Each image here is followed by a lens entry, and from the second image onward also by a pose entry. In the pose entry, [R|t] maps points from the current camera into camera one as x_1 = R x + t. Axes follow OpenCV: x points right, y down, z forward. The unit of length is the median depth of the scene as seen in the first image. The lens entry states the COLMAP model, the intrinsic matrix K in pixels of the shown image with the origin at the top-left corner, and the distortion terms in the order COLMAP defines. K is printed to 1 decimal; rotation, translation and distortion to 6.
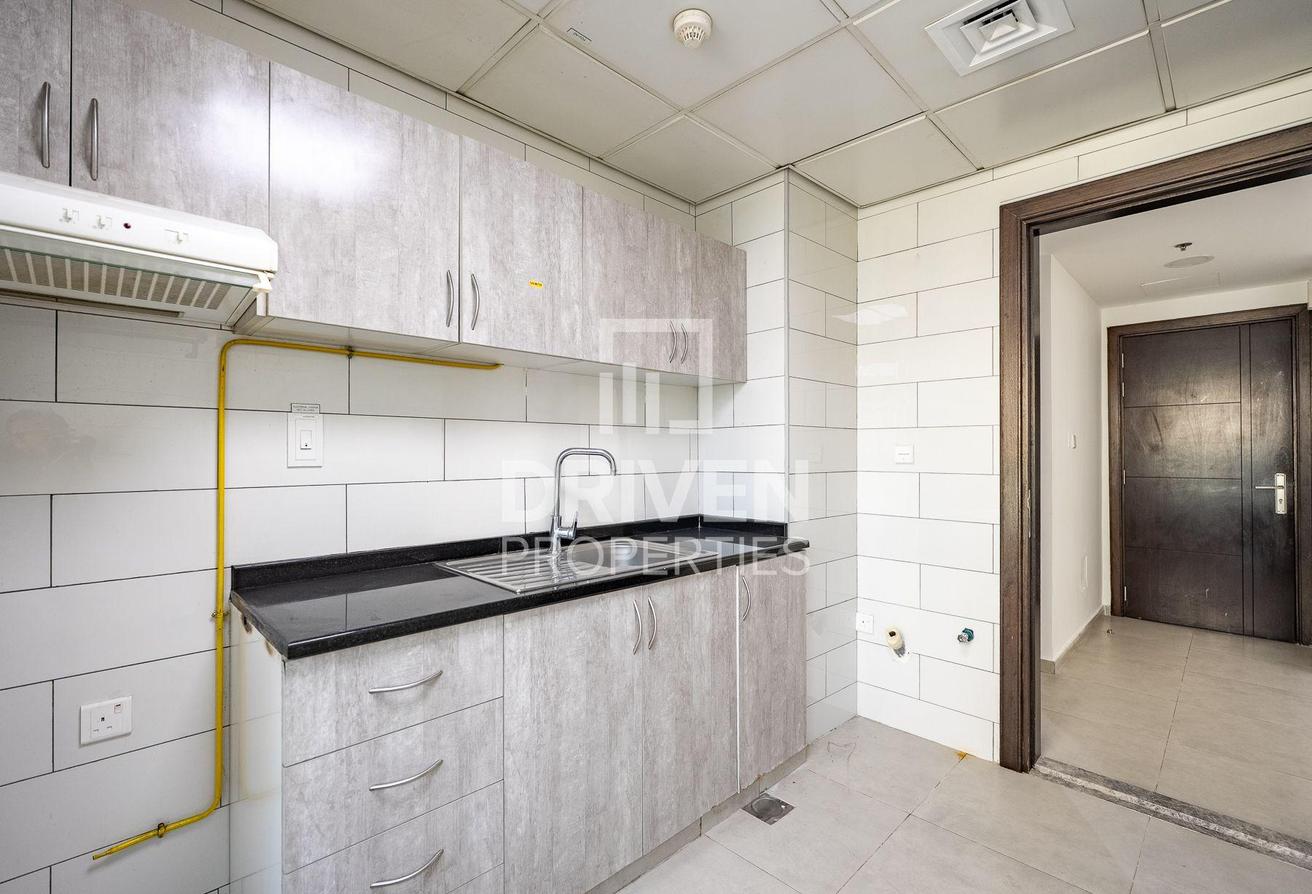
lens RADIAL K [[587.4, 0, 659.2], [0, 587.4, 444.4], [0, 0, 1]] dist [-0.001484, 0.000370]
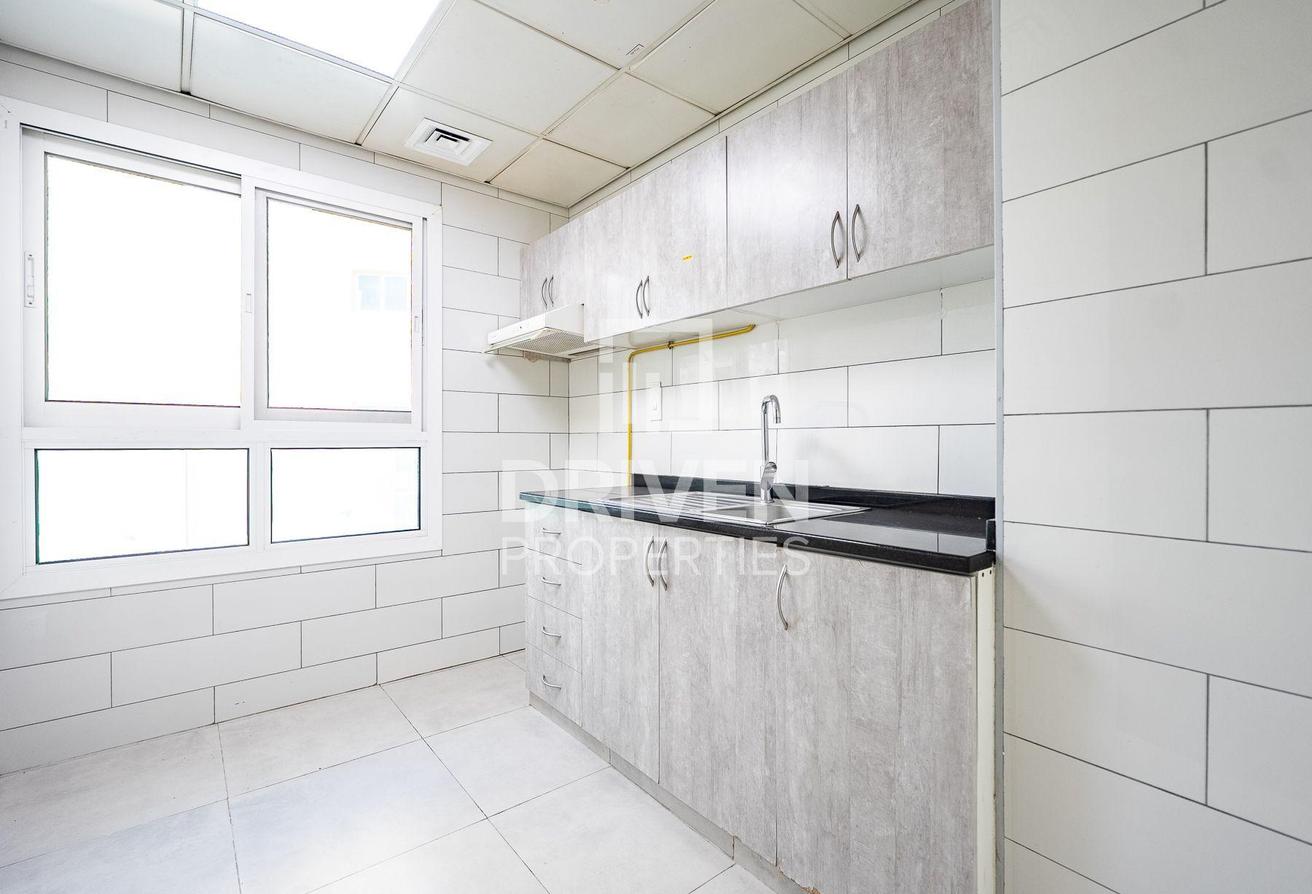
lens RADIAL K [[587.4, 0, 659.2], [0, 587.4, 444.4], [0, 0, 1]] dist [-0.001484, 0.000370]
pose [[-0.093904, 0.002807, -0.995577, 0.965502], [0.011961, 0.999927, 0.001691, 0.094920], [0.995509, -0.011750, -0.093931, 1.064485]]
